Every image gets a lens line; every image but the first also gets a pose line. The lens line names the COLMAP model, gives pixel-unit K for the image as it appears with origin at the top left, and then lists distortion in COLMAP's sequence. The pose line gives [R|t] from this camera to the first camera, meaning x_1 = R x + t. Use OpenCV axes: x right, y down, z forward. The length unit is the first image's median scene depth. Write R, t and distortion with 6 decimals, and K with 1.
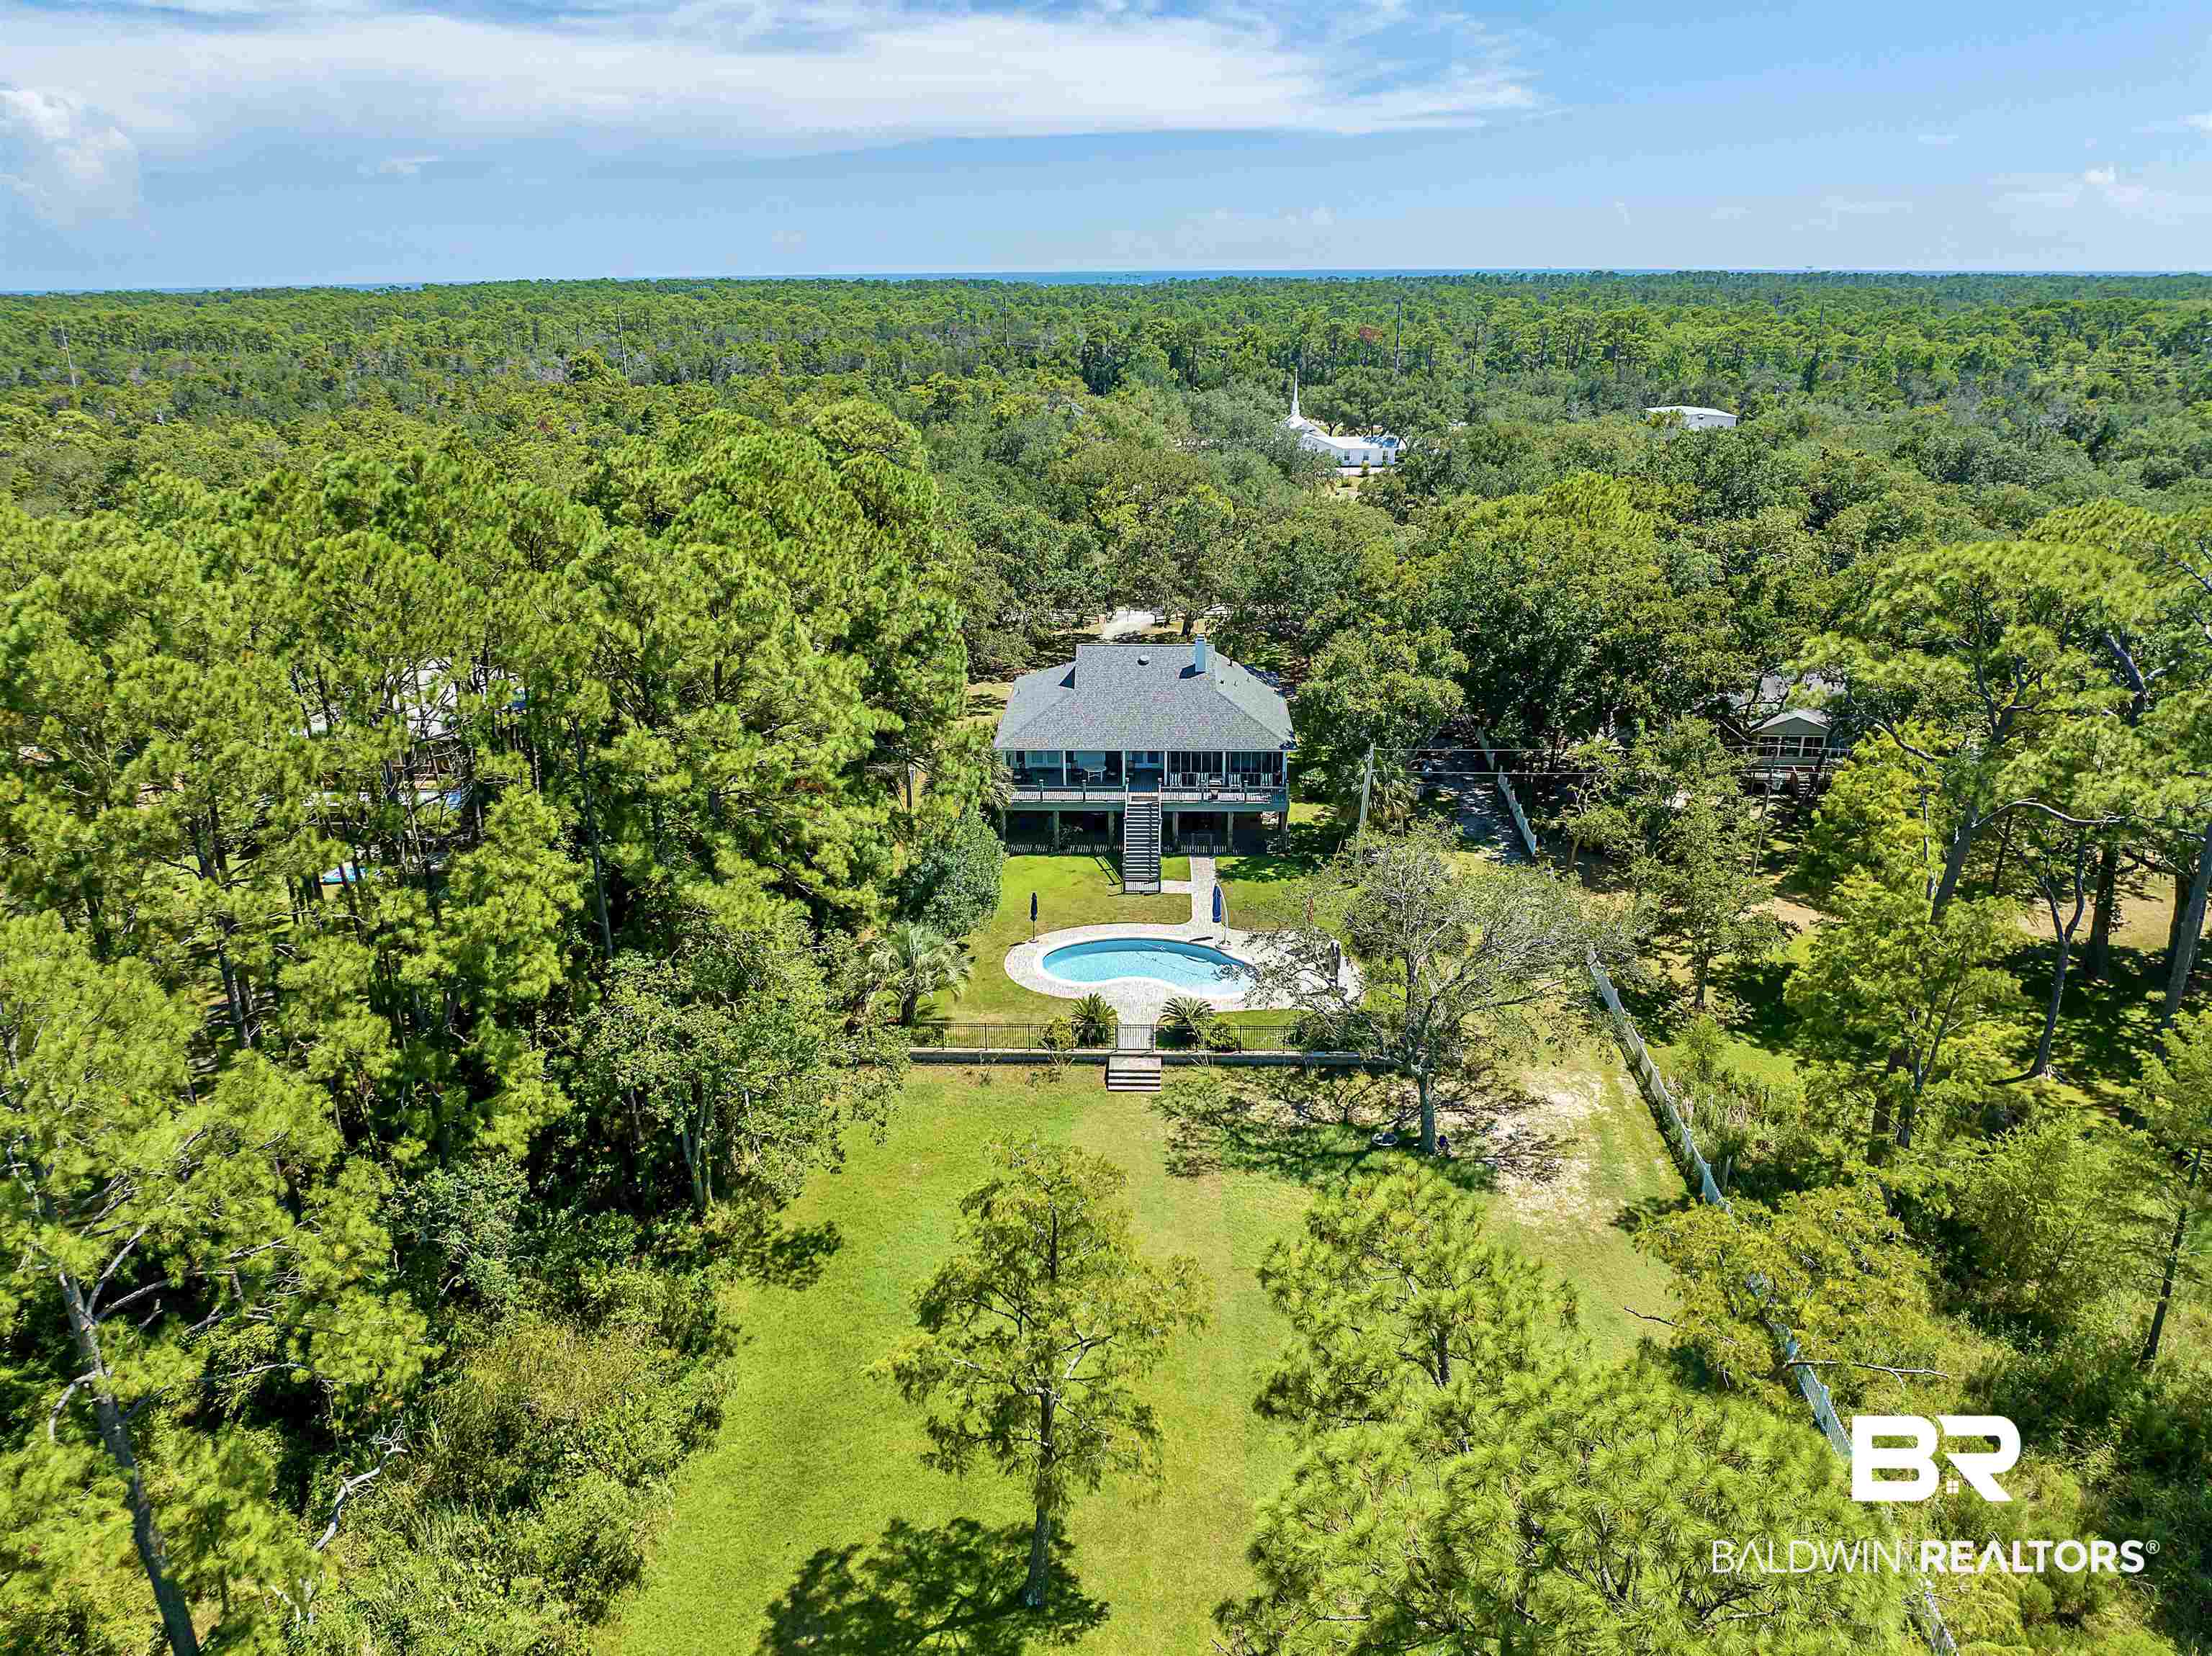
lens RADIAL K [[1576.8, 0, 1096.6], [0, 1576.8, 834.4], [0, 0, 1]] dist [-0.045451, 0.004793]
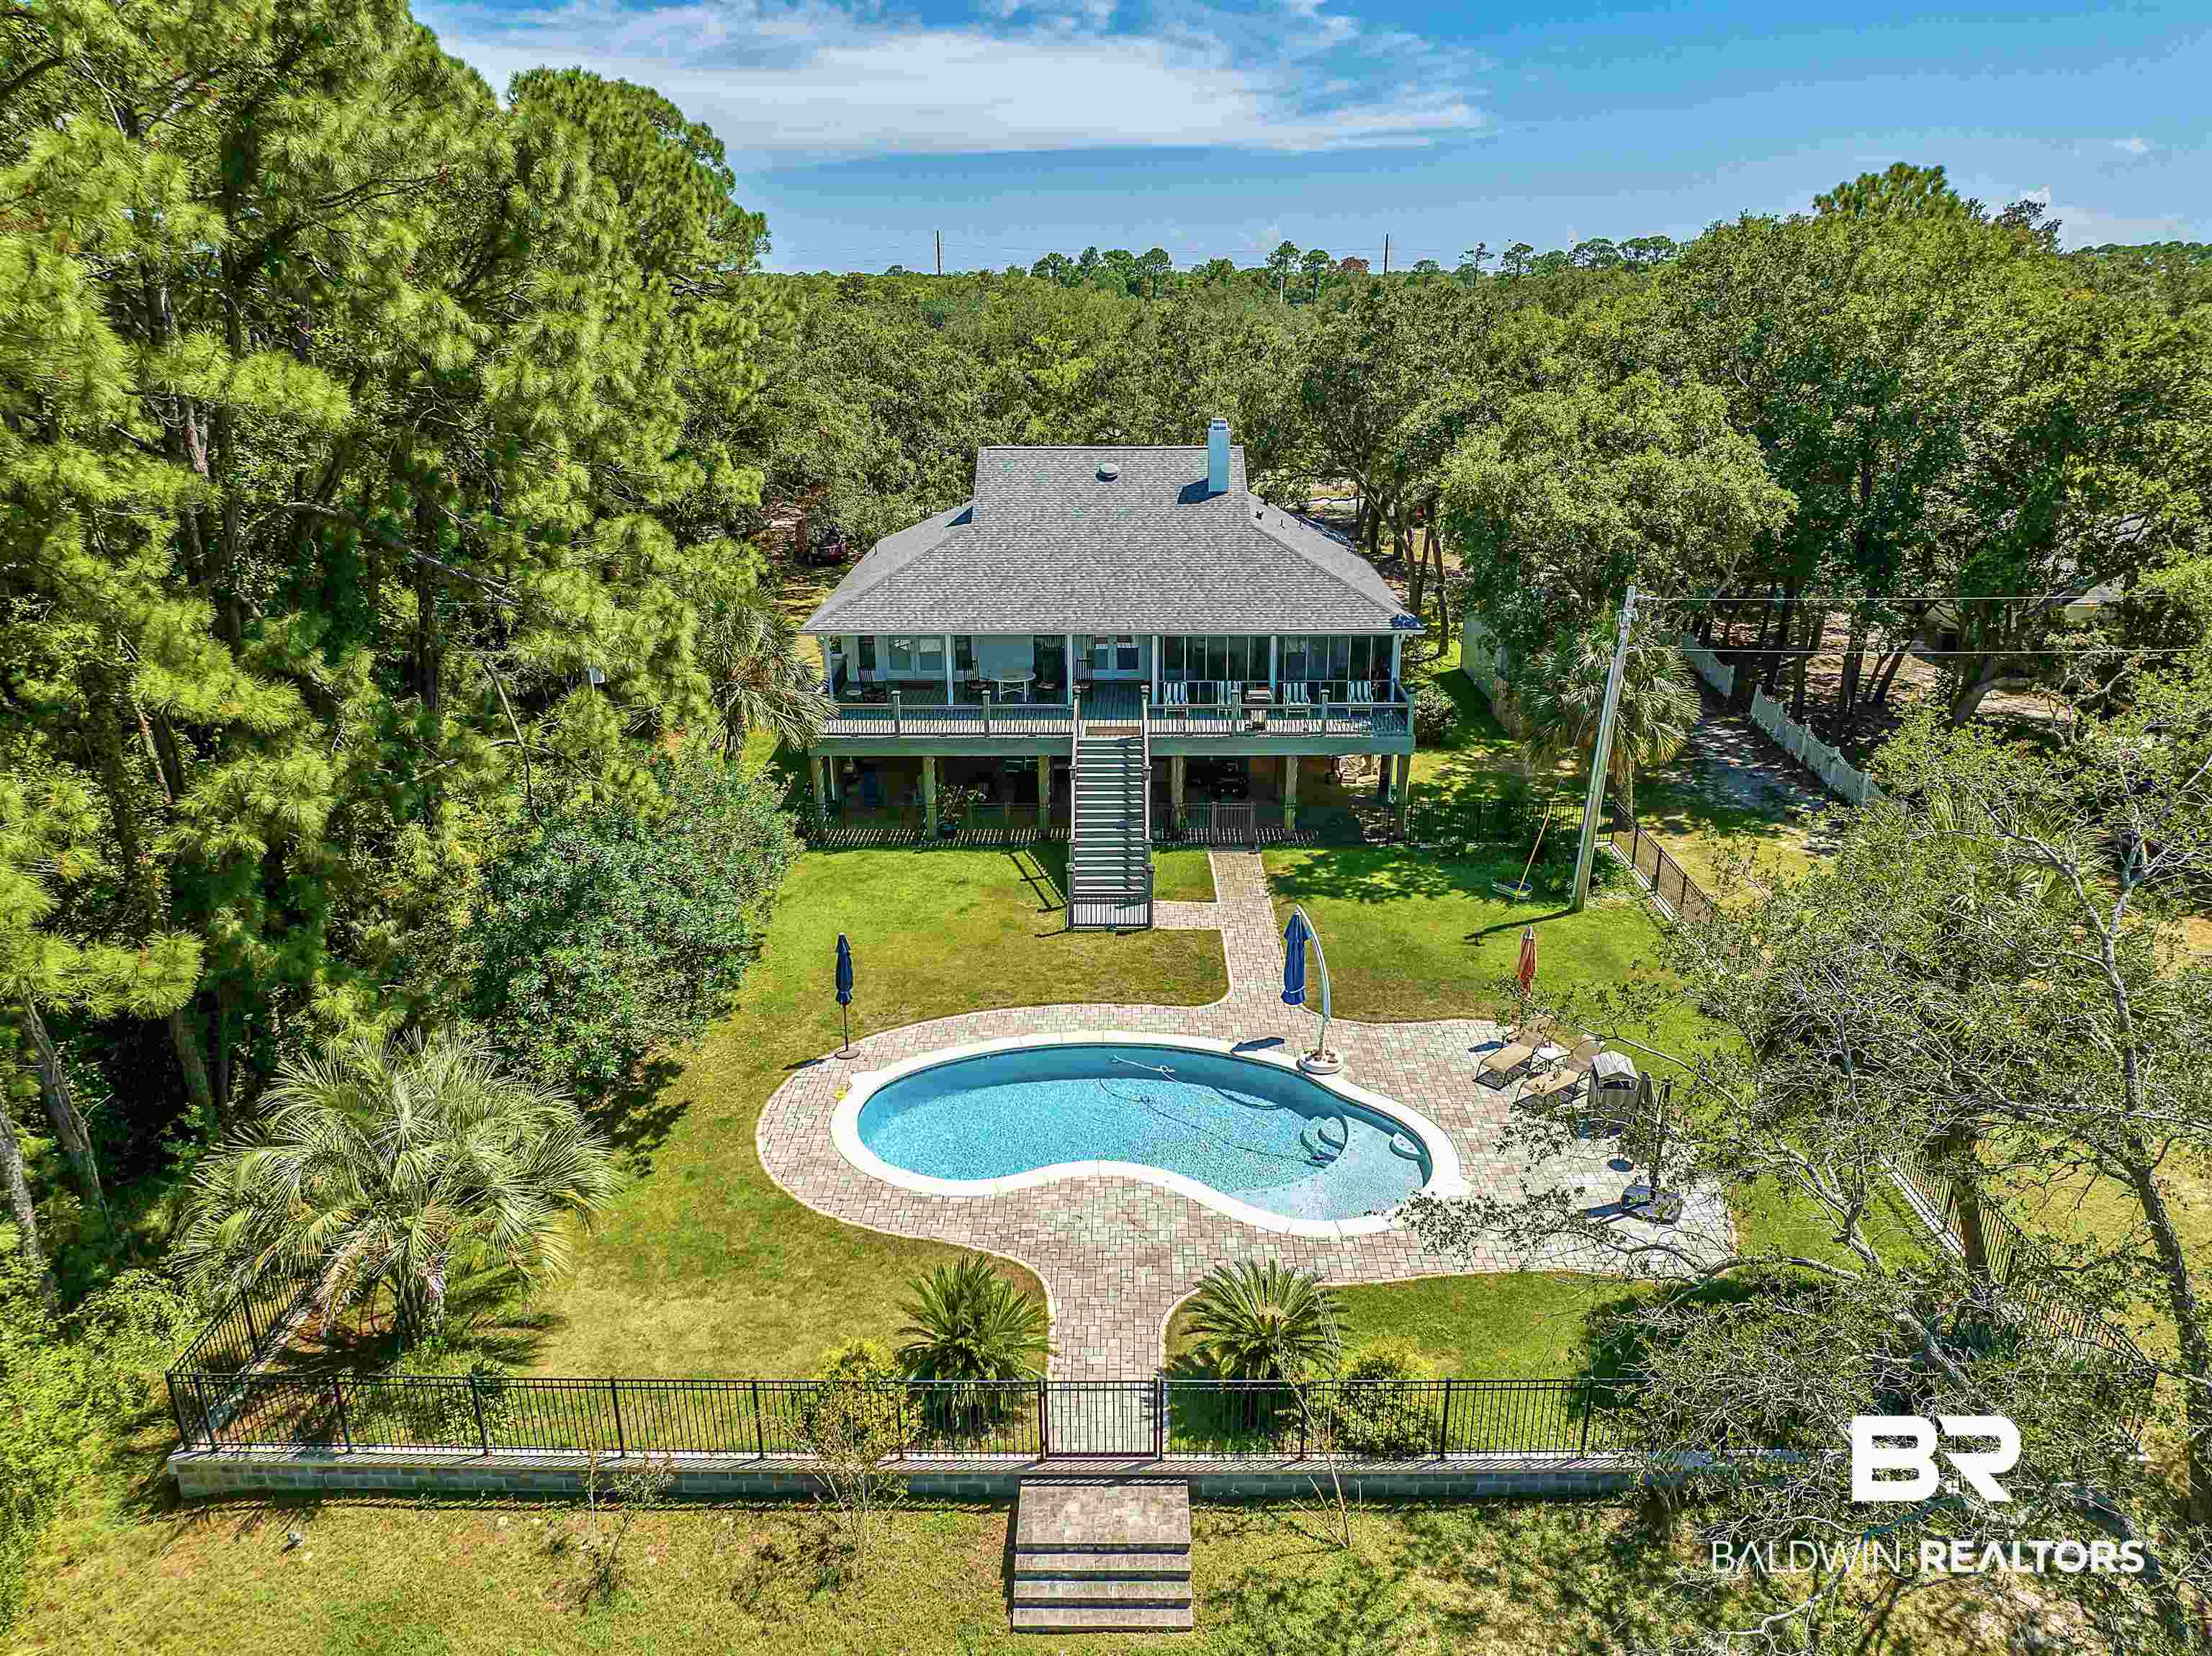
lens RADIAL K [[1576.8, 0, 1108.3], [0, 1576.8, 834.4], [0, 0, 1]] dist [-0.045451, 0.004793]
pose [[0.999354, -0.007938, 0.035053, 0.011913], [0.008243, 0.999929, -0.008563, 0.013126], [-0.034982, 0.008847, 0.999349, 0.518907]]
